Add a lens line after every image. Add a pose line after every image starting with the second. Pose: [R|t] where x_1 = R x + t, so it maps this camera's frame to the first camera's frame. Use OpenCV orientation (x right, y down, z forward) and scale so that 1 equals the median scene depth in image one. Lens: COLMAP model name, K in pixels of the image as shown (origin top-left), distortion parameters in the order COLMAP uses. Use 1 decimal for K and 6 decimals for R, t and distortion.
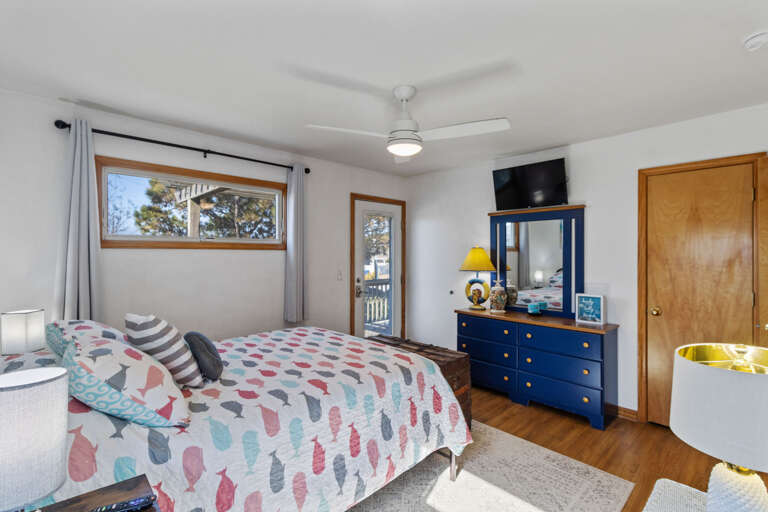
lens RADIAL K [[354.6, 0, 384.0], [0, 354.6, 256.0], [0, 0, 1]] dist [0.000563, 0.000007]
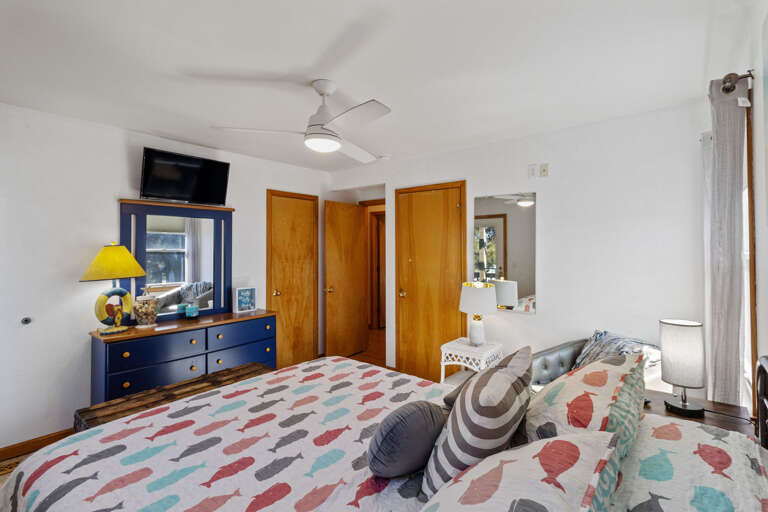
lens RADIAL K [[367.9, 0, 385.1], [0, 367.9, 242.0], [0, 0, 1]] dist [0.000436, 0.000007]
pose [[-0.125938, 0.021164, 0.991812, -0.676877], [0.010214, 0.999747, -0.020036, -0.010666], [-0.991986, 0.007608, -0.126122, 0.699158]]
